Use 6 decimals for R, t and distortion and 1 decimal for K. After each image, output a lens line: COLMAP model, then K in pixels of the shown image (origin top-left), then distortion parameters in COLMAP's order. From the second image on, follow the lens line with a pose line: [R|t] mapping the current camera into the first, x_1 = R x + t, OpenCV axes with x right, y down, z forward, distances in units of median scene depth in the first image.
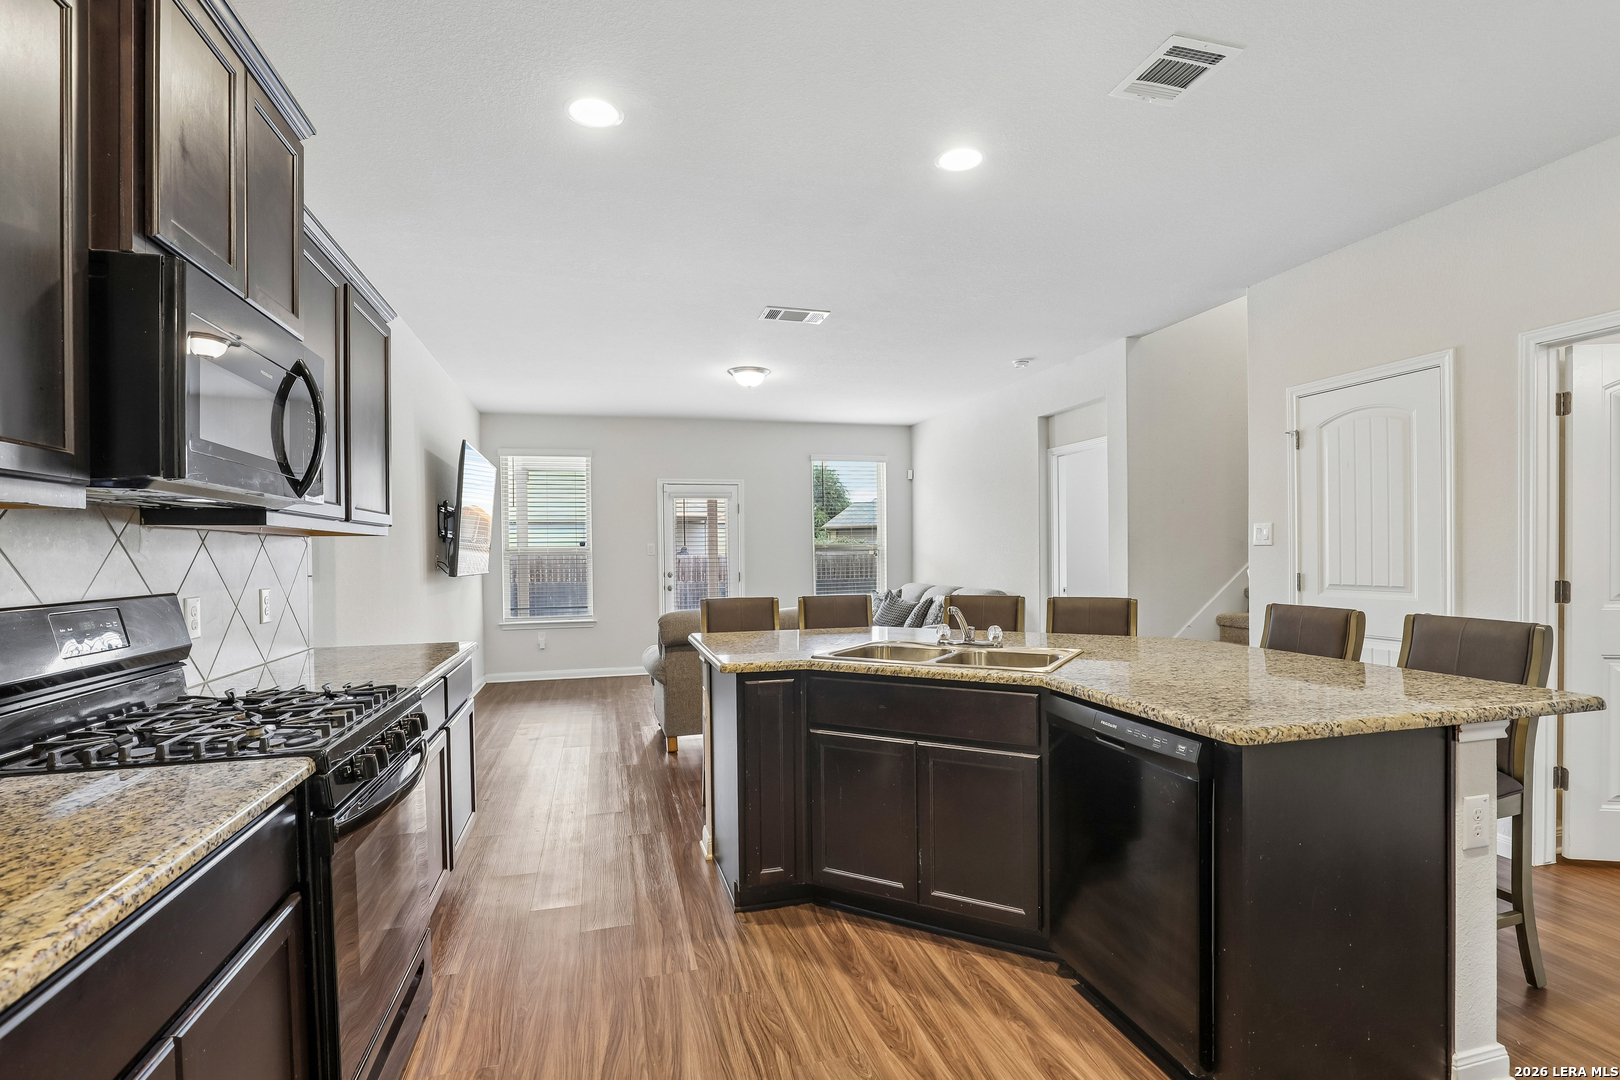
lens RADIAL K [[745.7, 0, 811.4], [0, 745.7, 549.9], [0, 0, 1]] dist [0.001825, 0.000103]
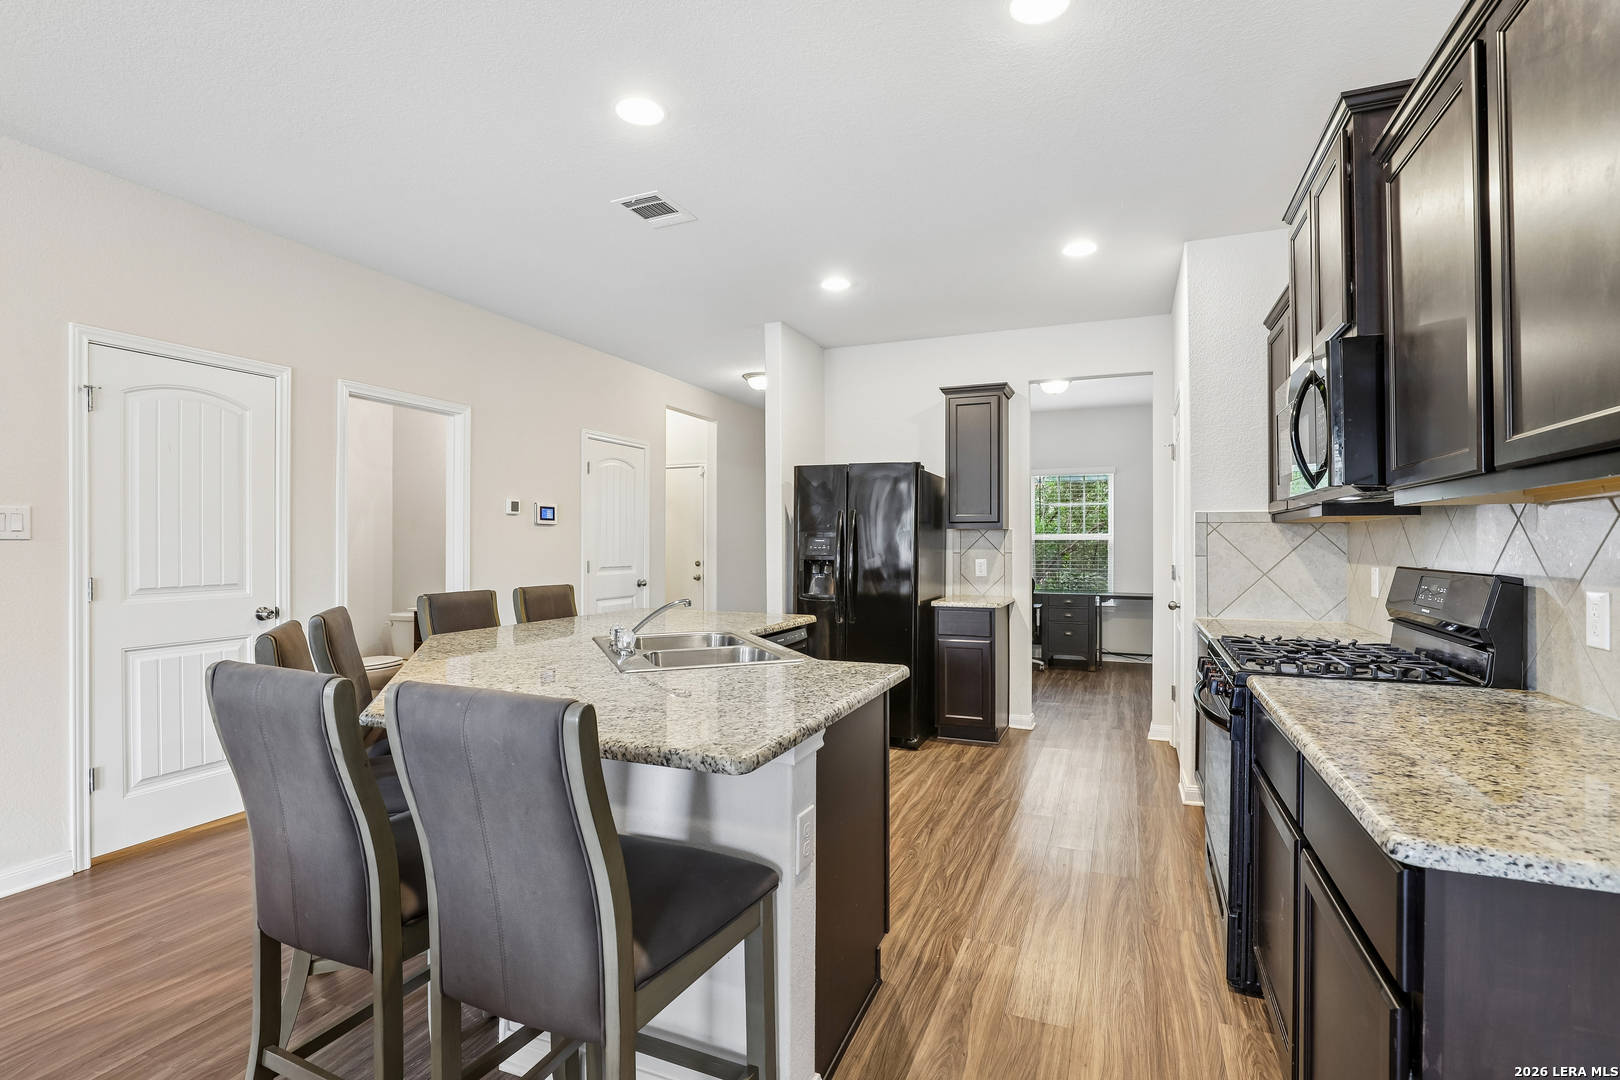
lens RADIAL K [[757.0, 0, 815.0], [0, 757.0, 546.7], [0, 0, 1]] dist [-0.004290, -0.000504]
pose [[-0.783642, 0.008411, 0.621156, -0.666452], [0.007944, 0.999962, -0.003517, 0.015404], [-0.621162, 0.002178, -0.783679, 2.005380]]
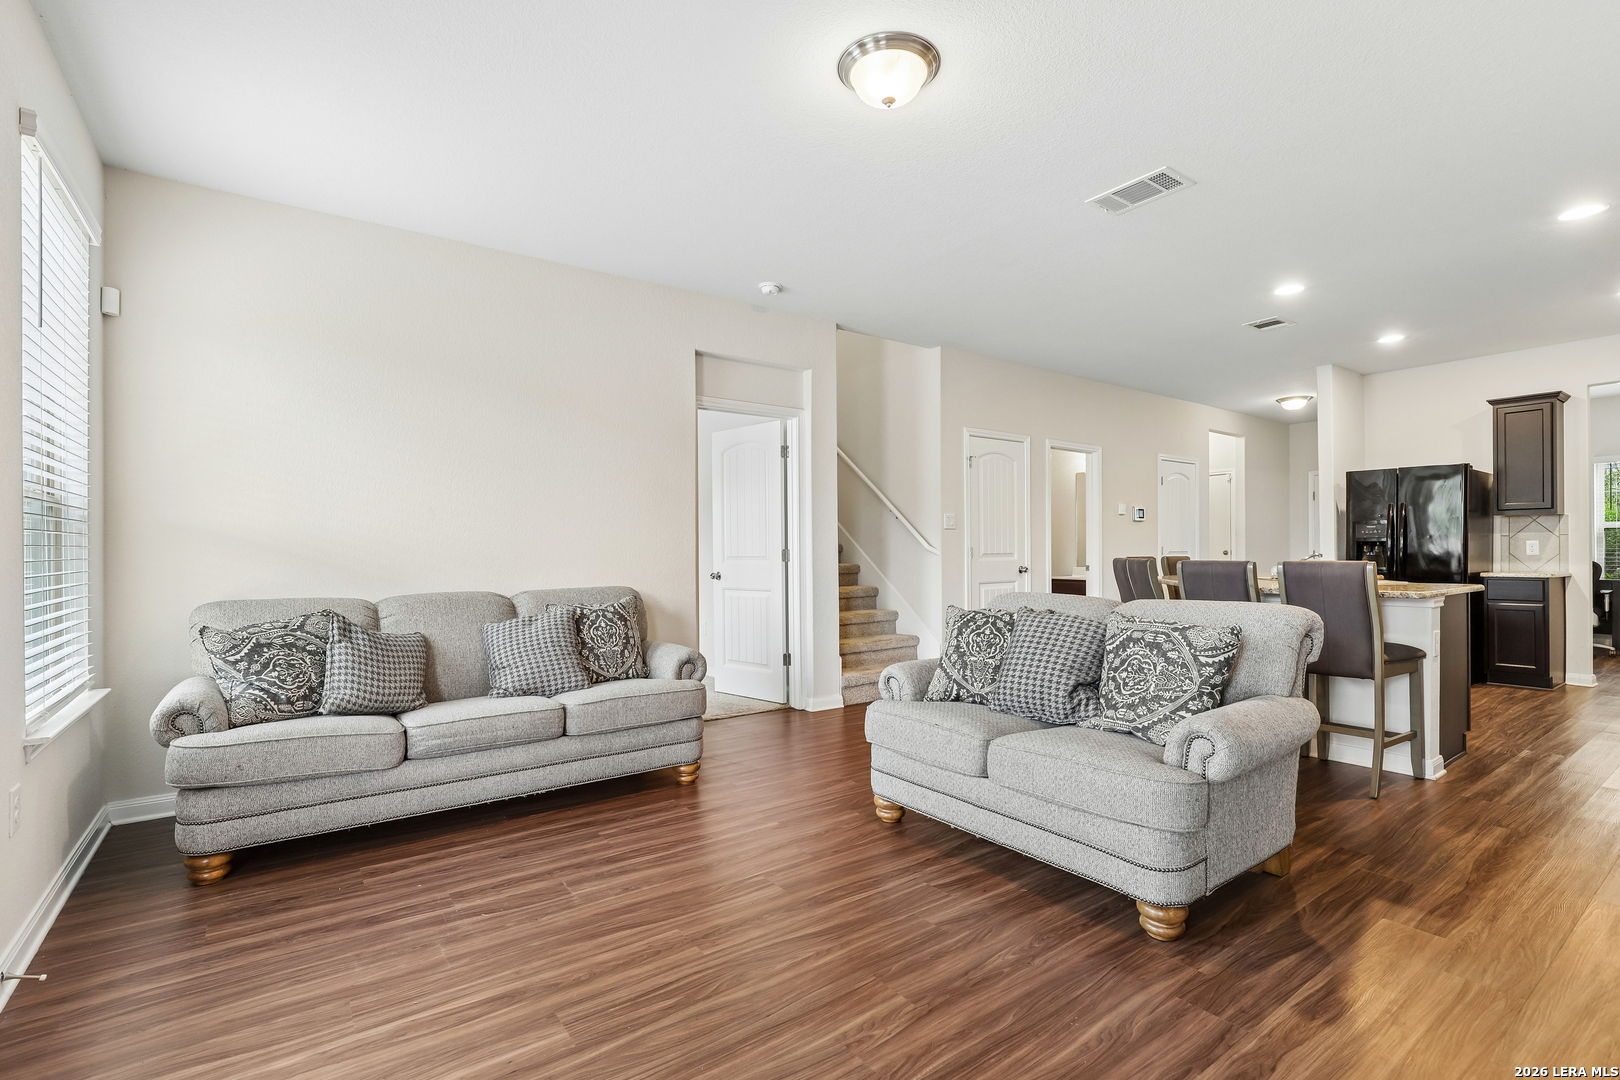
lens RADIAL K [[739.8, 0, 834.6], [0, 739.8, 553.3], [0, 0, 1]] dist [-0.001753, -0.000258]
pose [[-0.355136, 0.011316, 0.934746, -1.239365], [0.009902, 0.999916, -0.008343, 0.095081], [-0.934762, 0.006293, -0.355219, 3.213641]]
